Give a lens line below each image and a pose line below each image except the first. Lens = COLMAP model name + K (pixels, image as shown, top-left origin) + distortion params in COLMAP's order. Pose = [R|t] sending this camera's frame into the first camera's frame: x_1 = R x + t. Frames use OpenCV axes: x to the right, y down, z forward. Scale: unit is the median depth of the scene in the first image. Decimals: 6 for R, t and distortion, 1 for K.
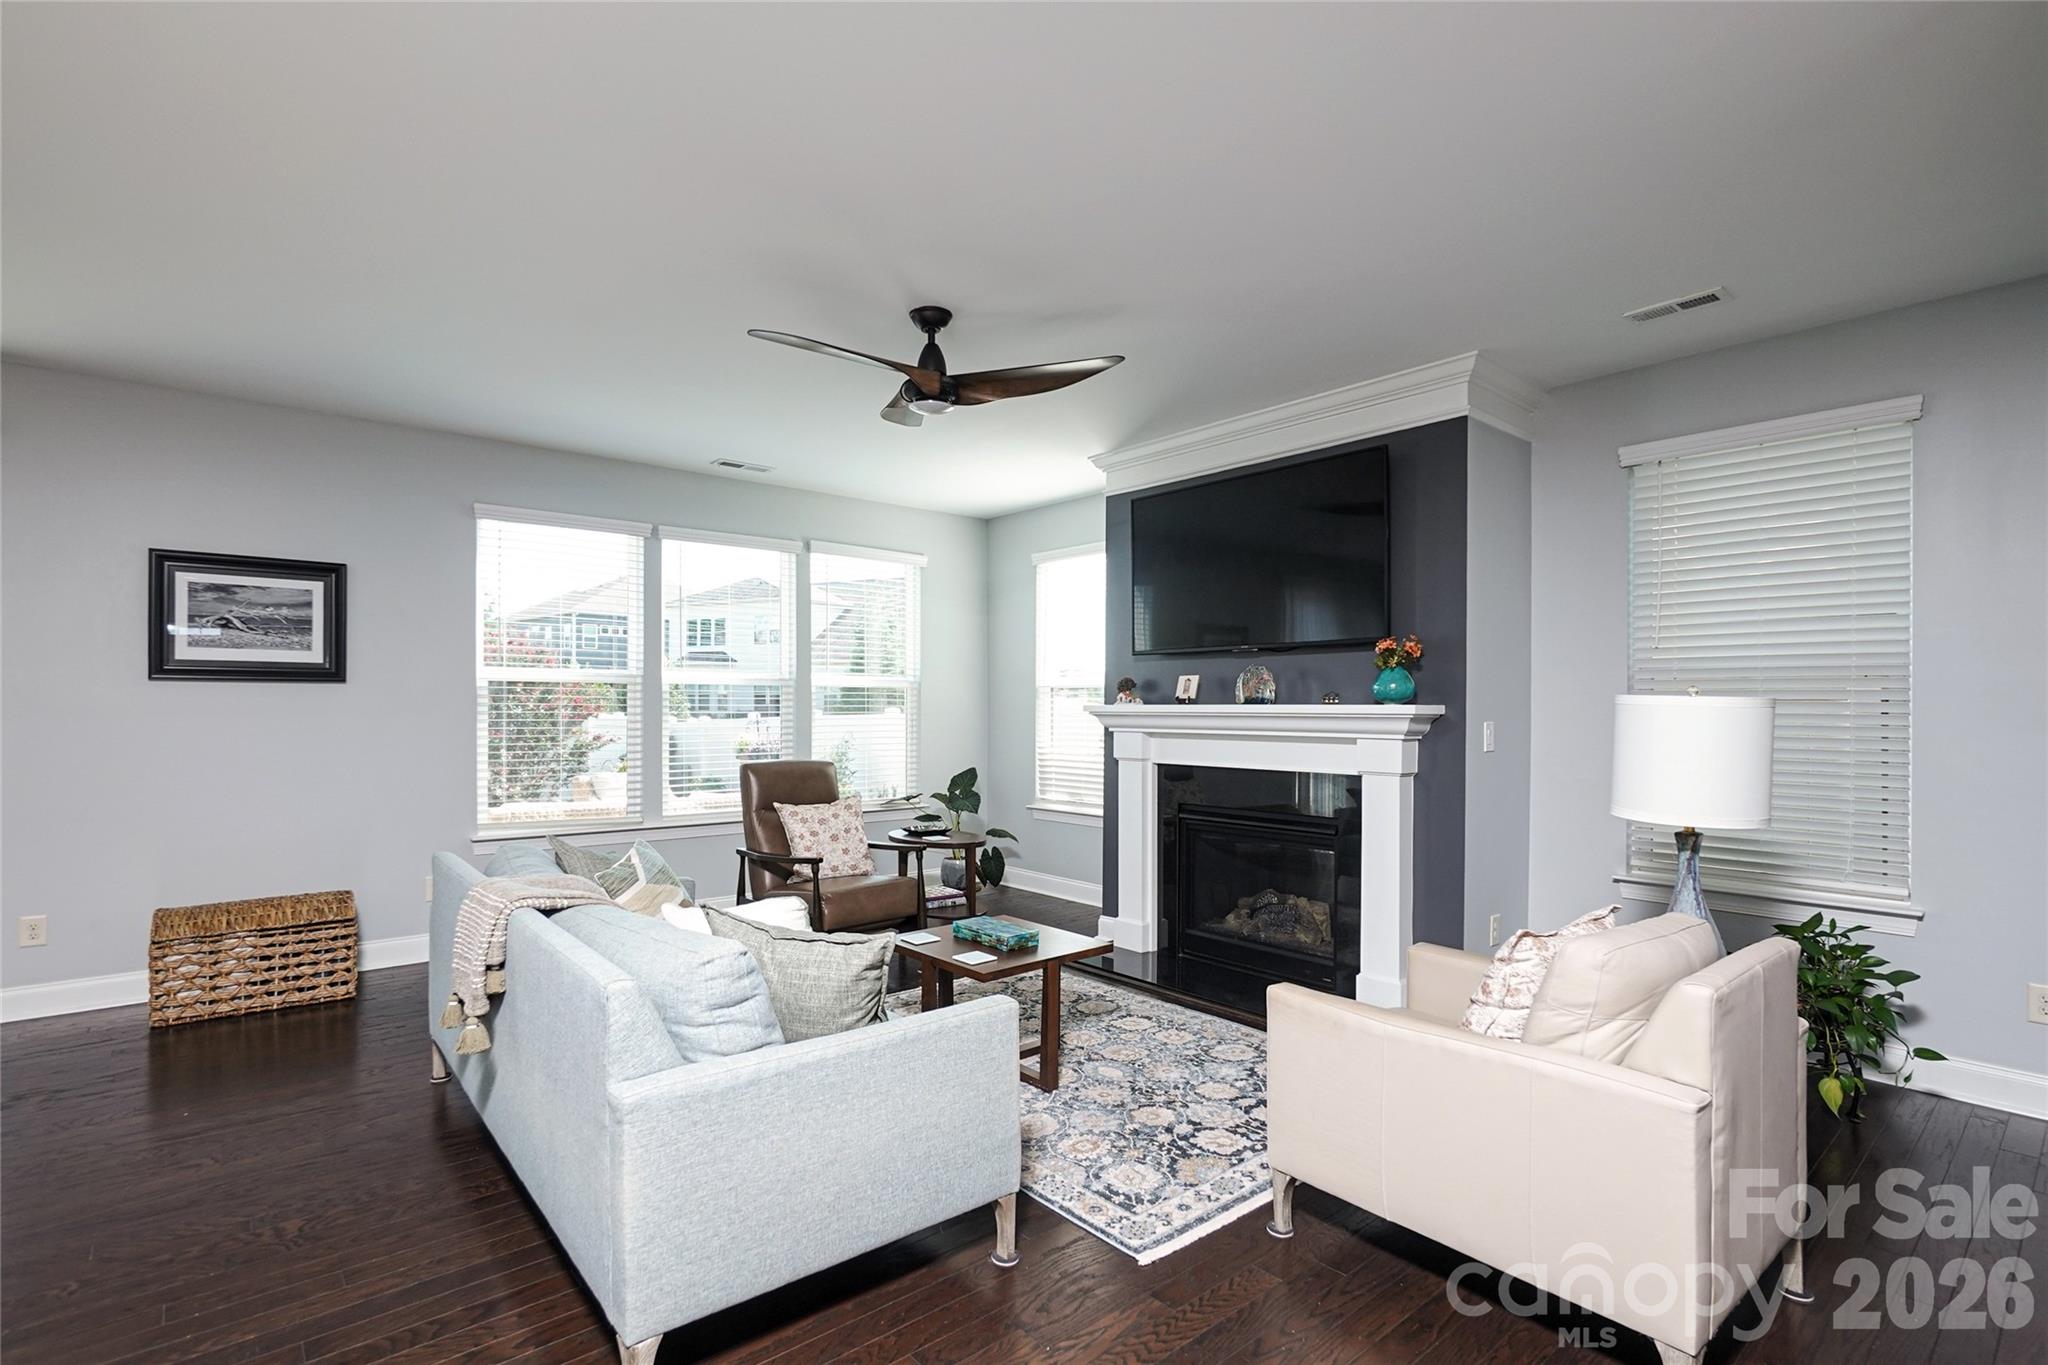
lens RADIAL K [[978.4, 0, 1004.7], [0, 978.4, 705.7], [0, 0, 1]] dist [0.007772, 0.000411]
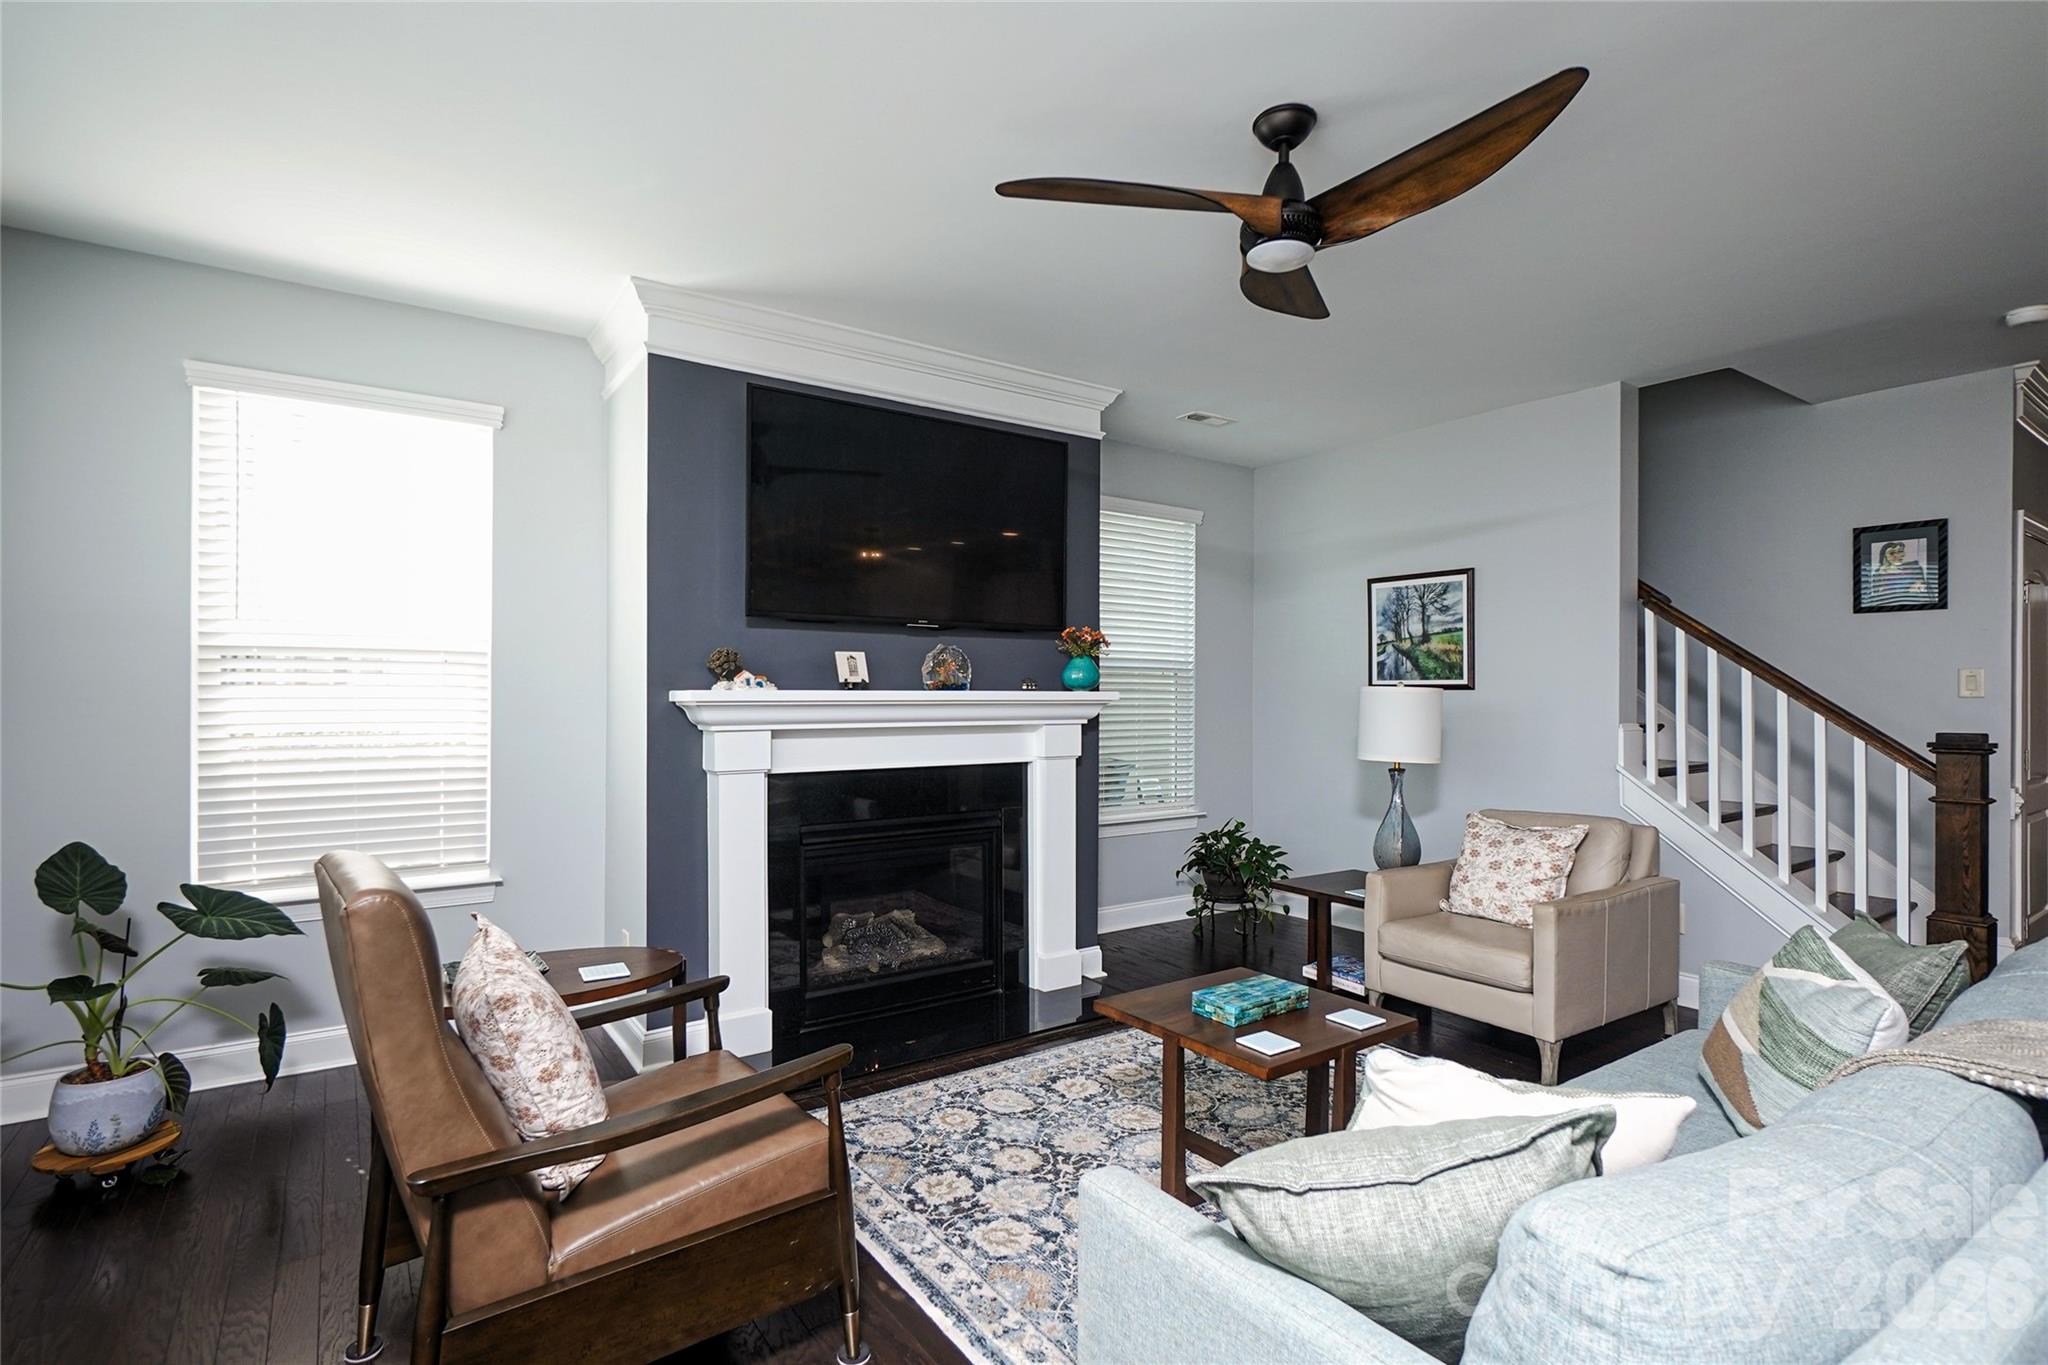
lens RADIAL K [[978.4, 0, 1004.7], [0, 978.4, 705.7], [0, 0, 1]] dist [0.007772, 0.000411]
pose [[0.092108, -0.016641, 0.995610, -0.606935], [0.000527, 0.999861, 0.016663, -0.001978], [-0.995749, -0.001010, 0.092104, 0.892398]]
